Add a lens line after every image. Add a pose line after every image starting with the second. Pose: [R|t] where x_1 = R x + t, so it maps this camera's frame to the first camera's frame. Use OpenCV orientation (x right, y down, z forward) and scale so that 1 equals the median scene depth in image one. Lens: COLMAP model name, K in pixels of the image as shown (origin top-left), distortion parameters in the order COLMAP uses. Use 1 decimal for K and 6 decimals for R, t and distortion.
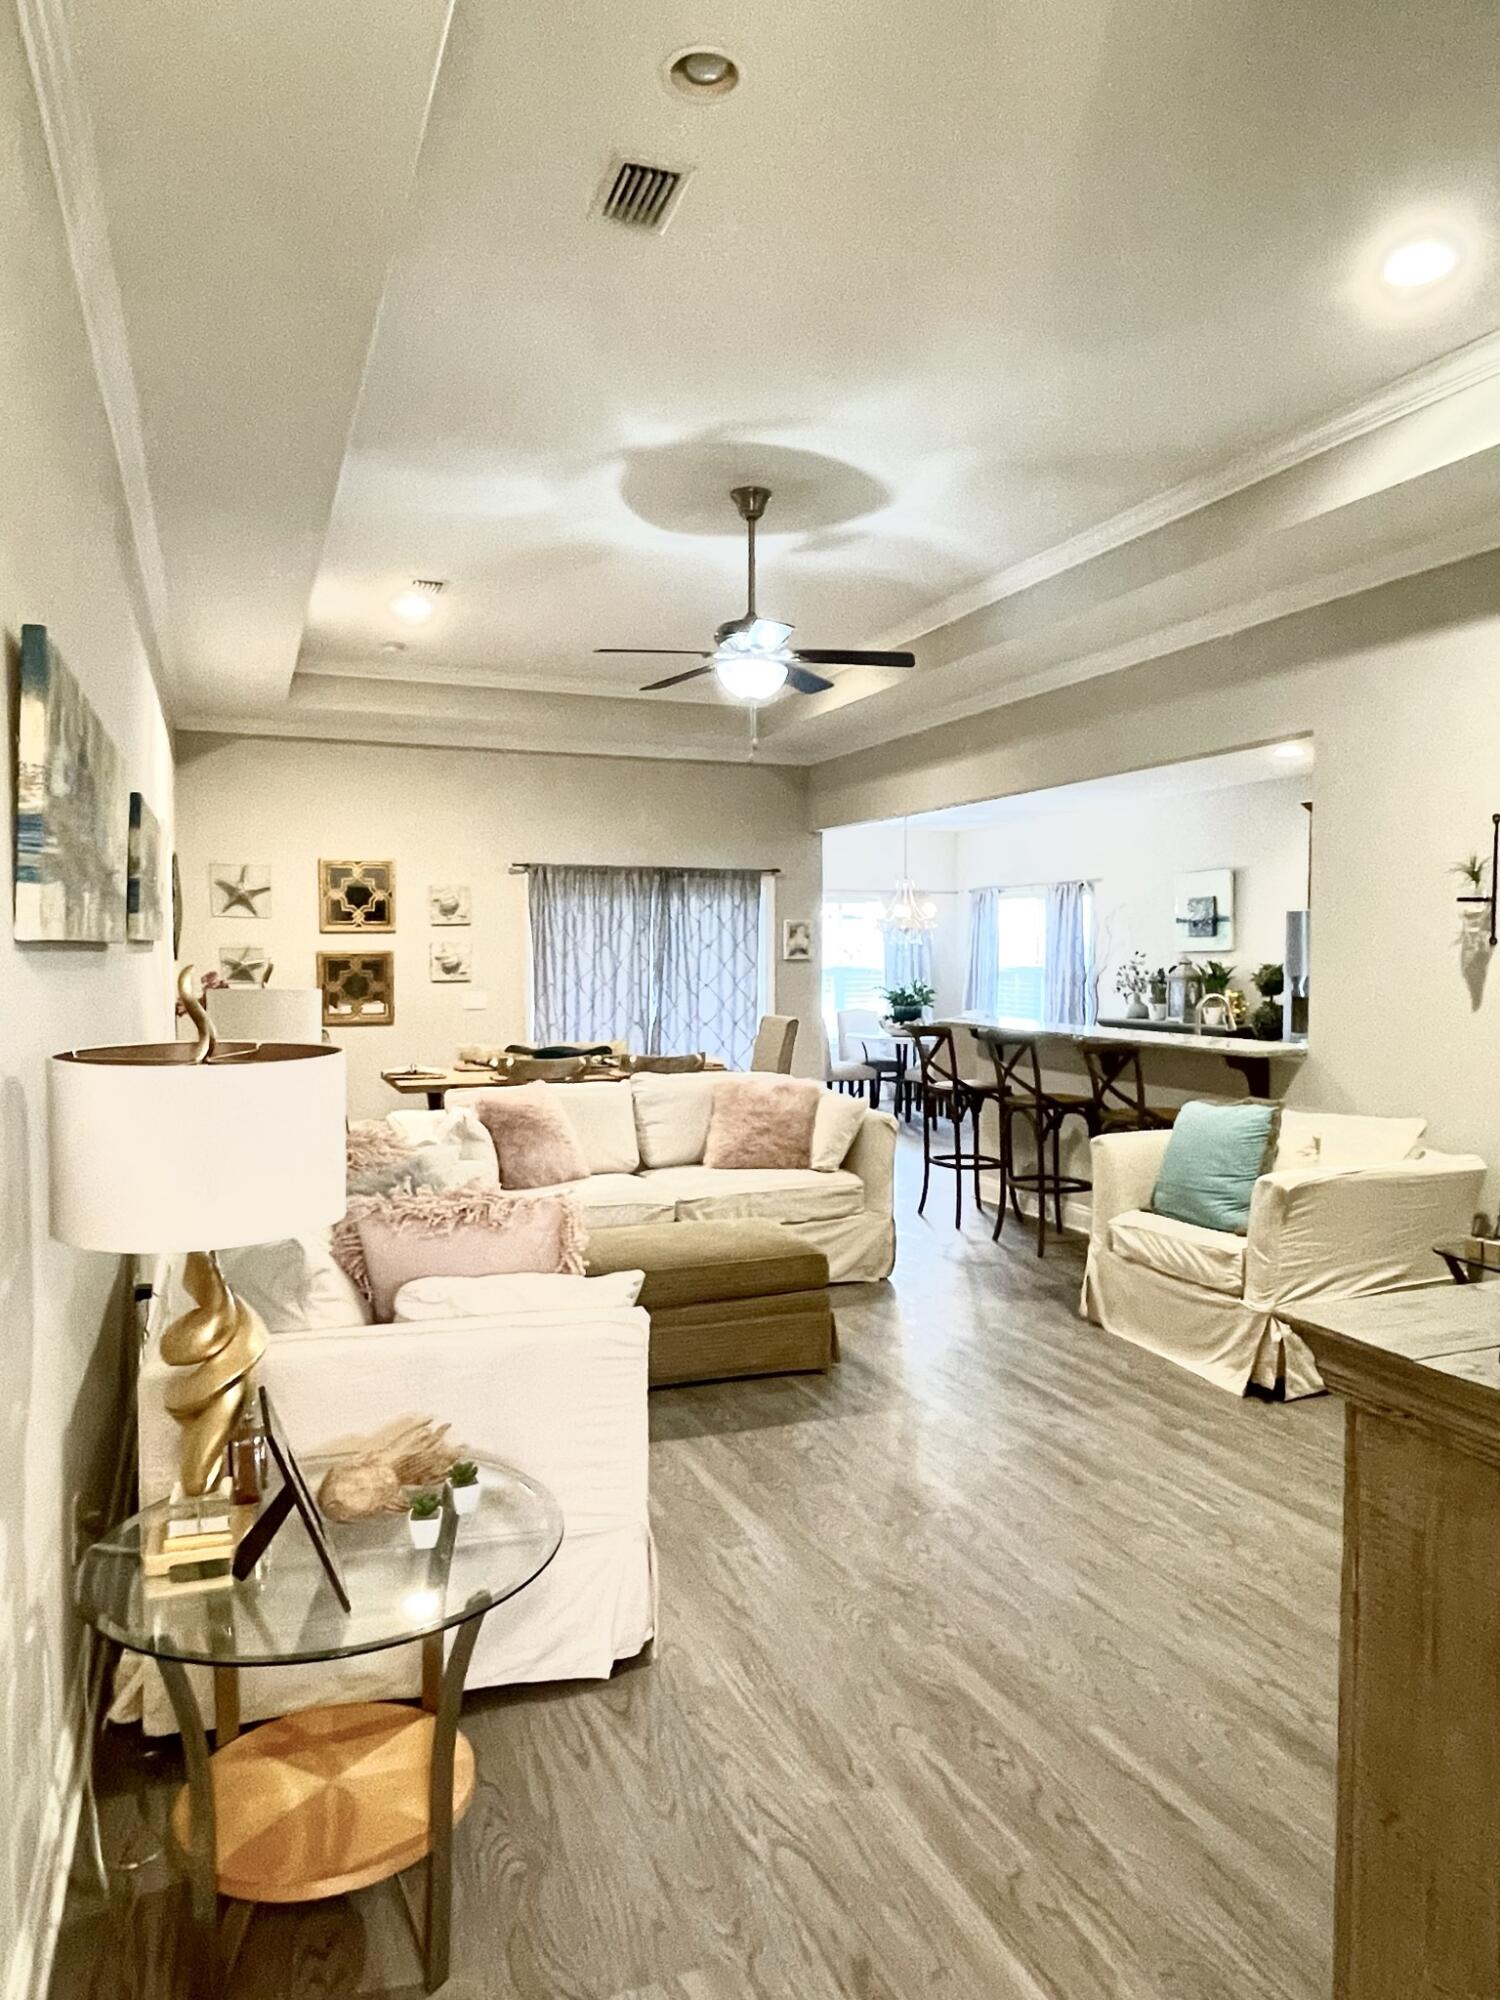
lens RADIAL K [[1298.7, 0, 750.0], [0, 1298.7, 1000.0], [0, 0, 1]] dist [-0.001225, -0.000558]
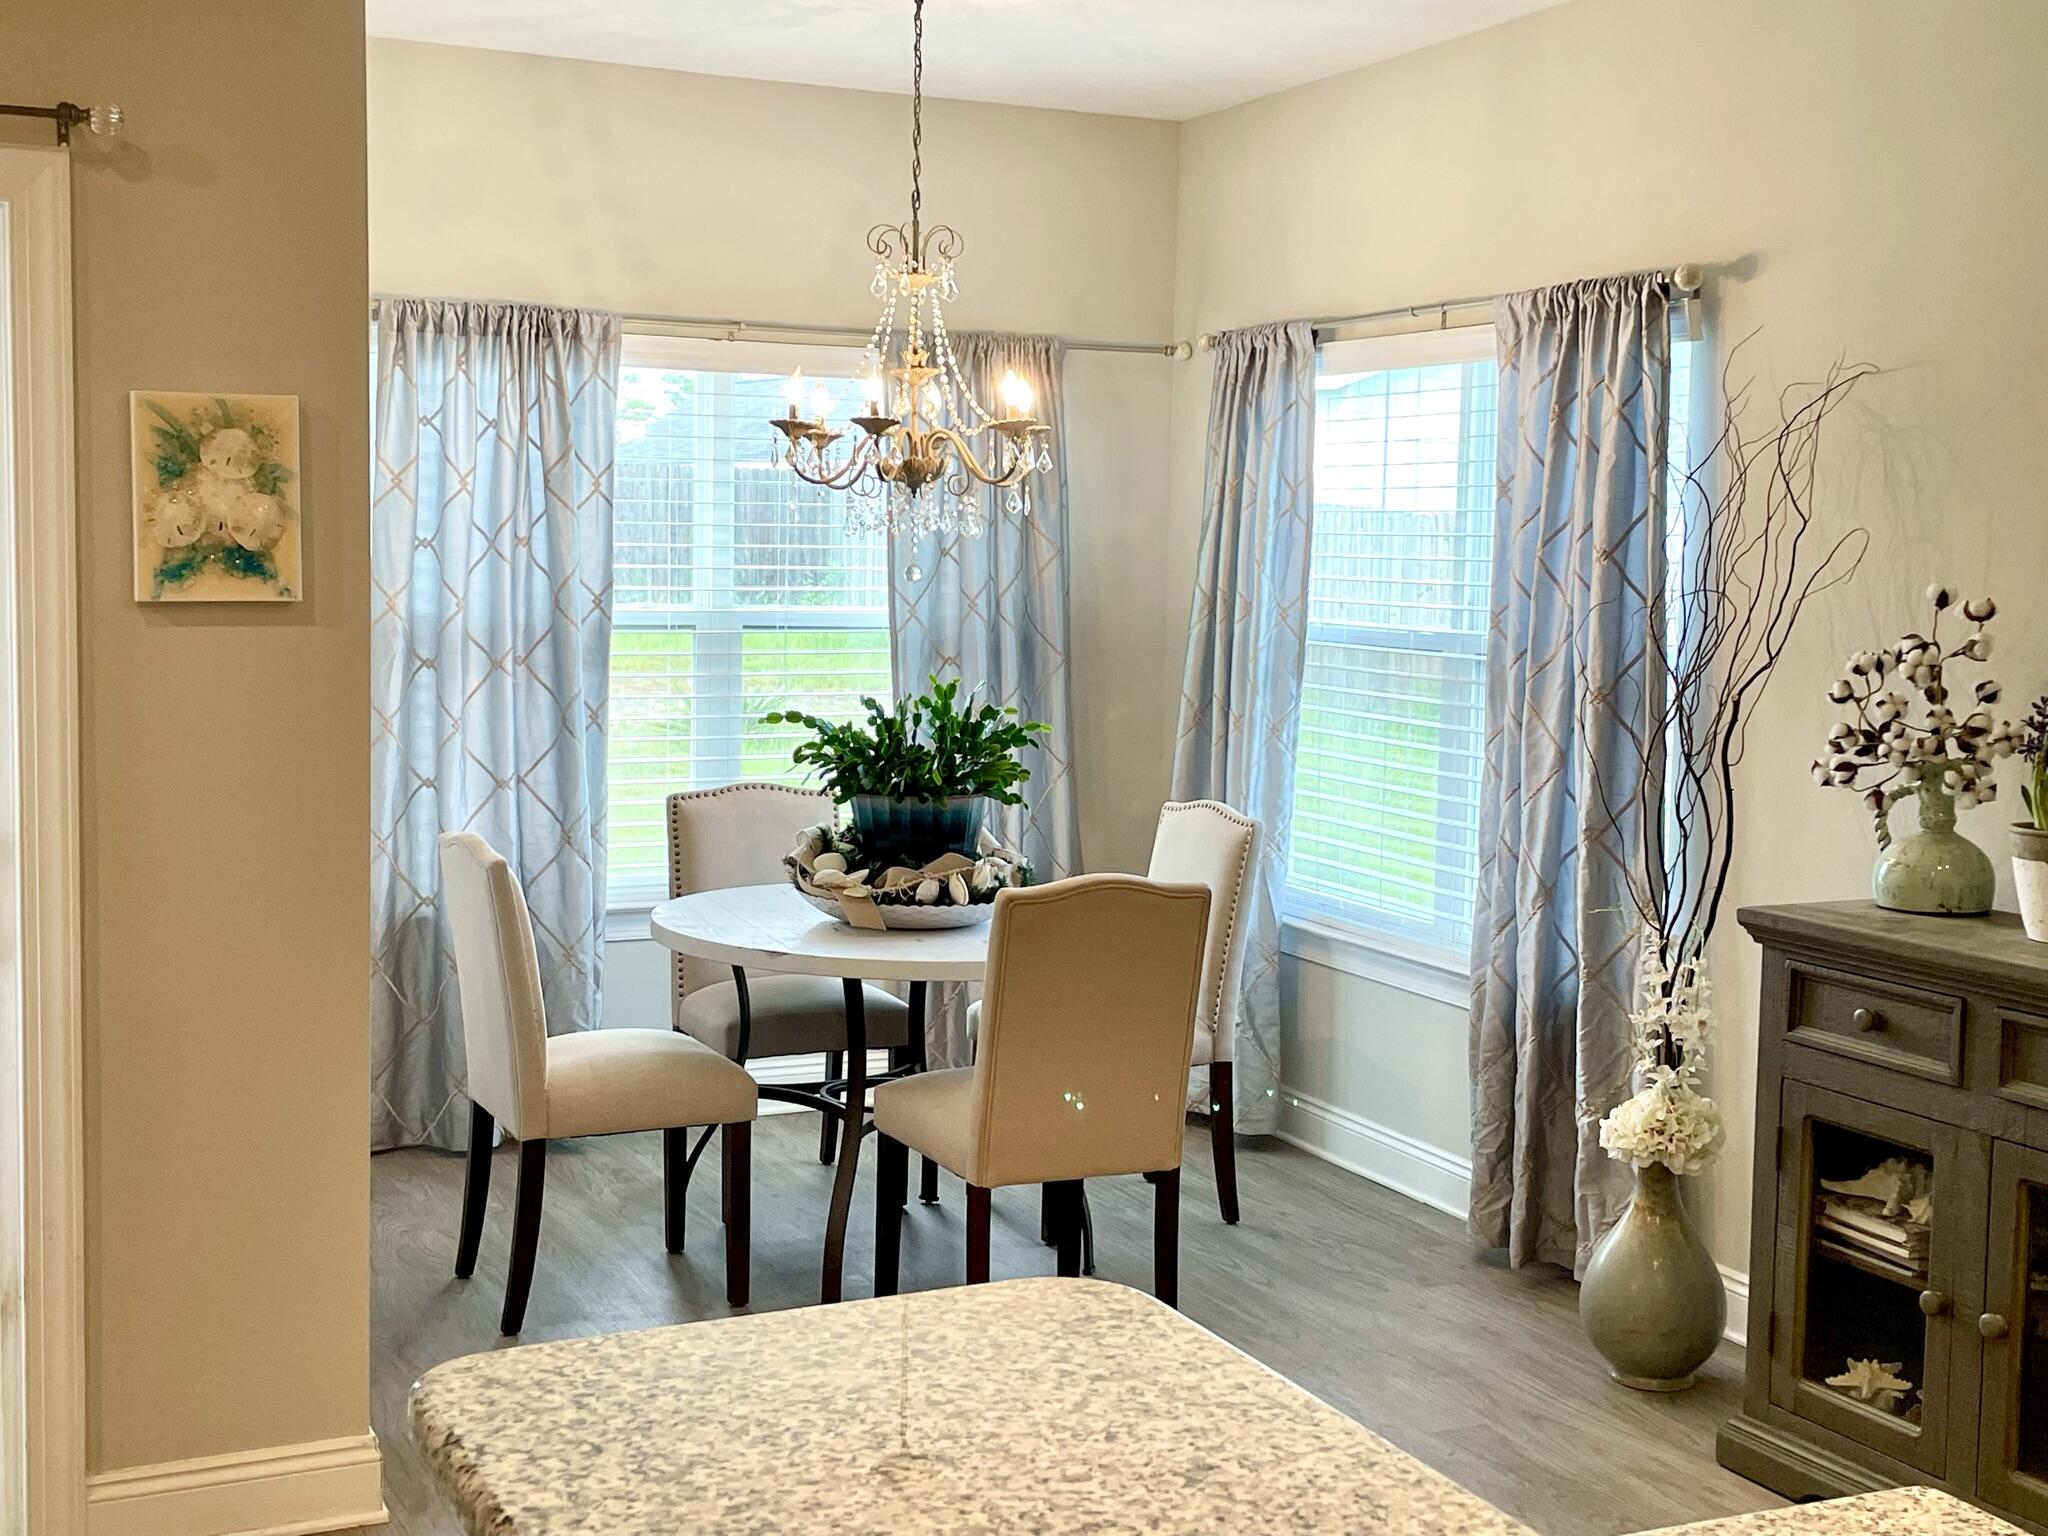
lens RADIAL K [[2432.2, 0, 1024.0], [0, 2432.2, 768.0], [0, 0, 1]] dist [0.022384, 0.020011]
pose [[0.998594, 0.015836, 0.050586, 0.121513], [-0.018650, 0.998276, 0.055658, -0.025934], [-0.049617, -0.056523, 0.997168, 0.568235]]
